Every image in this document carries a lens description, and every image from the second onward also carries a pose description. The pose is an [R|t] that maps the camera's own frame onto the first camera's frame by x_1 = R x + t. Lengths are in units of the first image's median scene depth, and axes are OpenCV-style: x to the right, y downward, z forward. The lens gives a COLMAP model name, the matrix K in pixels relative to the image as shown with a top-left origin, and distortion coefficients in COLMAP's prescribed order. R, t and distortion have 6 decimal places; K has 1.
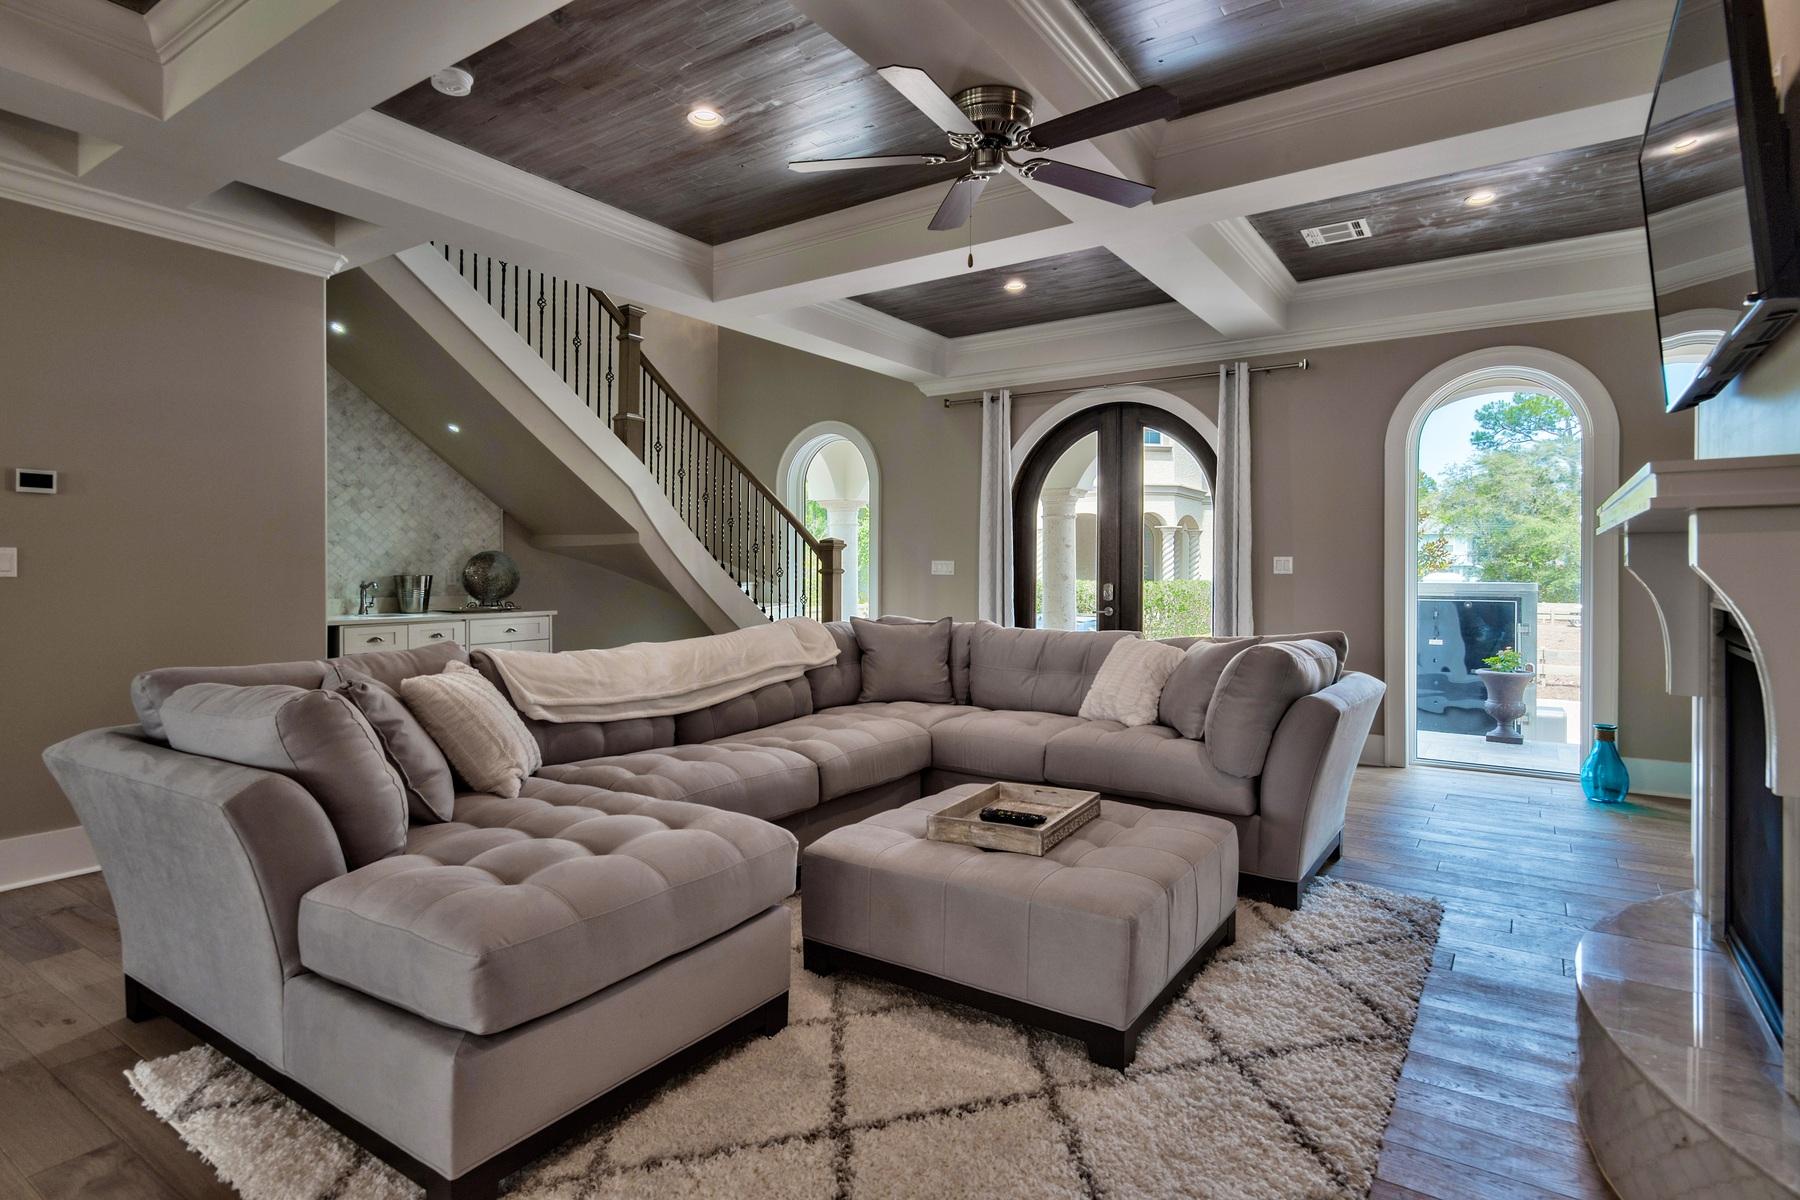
lens RADIAL K [[925.0, 0, 915.4], [0, 925.0, 573.0], [0, 0, 1]] dist [0.012913, -0.000844]
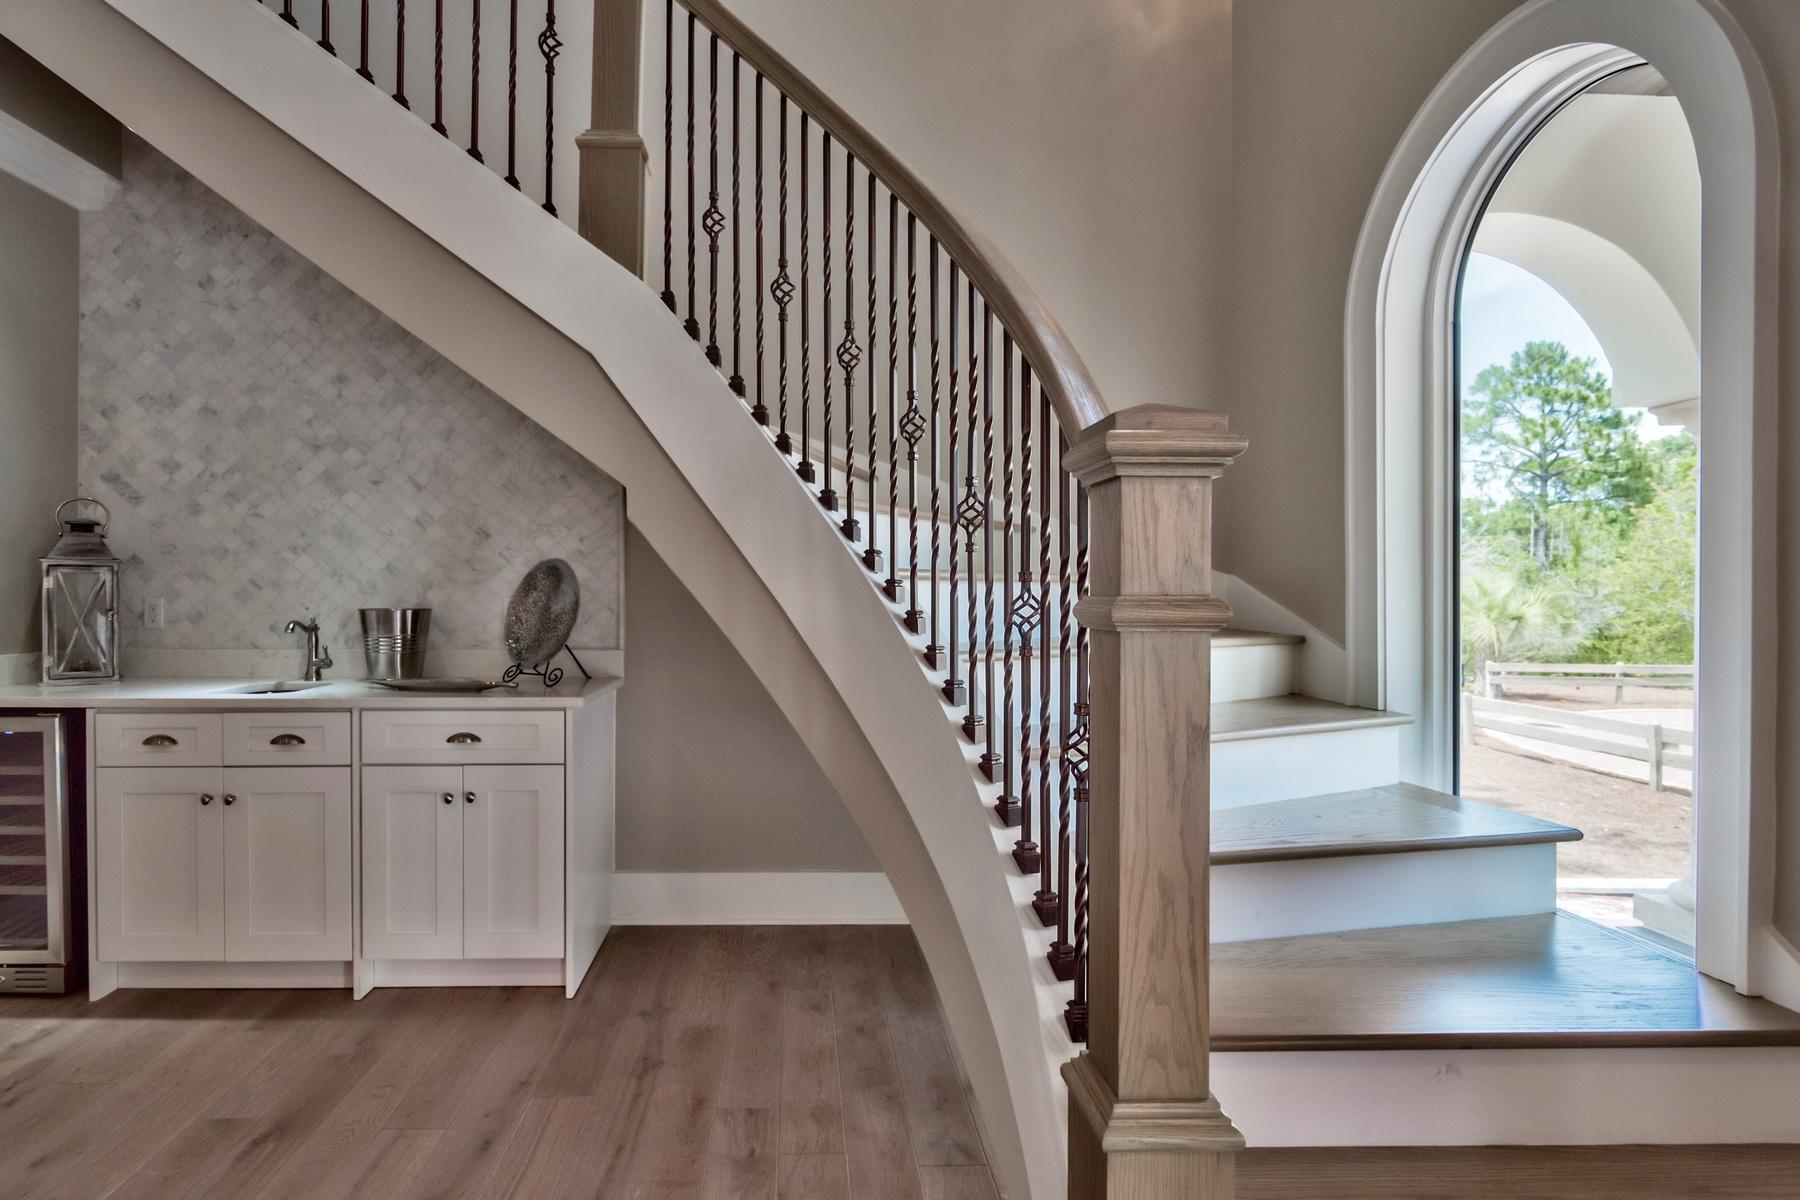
lens RADIAL K [[911.0, 0, 809.6], [0, 911.0, 598.2], [0, 0, 1]] dist [-0.005086, -0.000556]
pose [[0.552546, 0.001002, -0.833482, 0.006619], [-0.007349, 0.999966, -0.003670, -0.003117], [0.833450, 0.008153, 0.552534, 0.906022]]
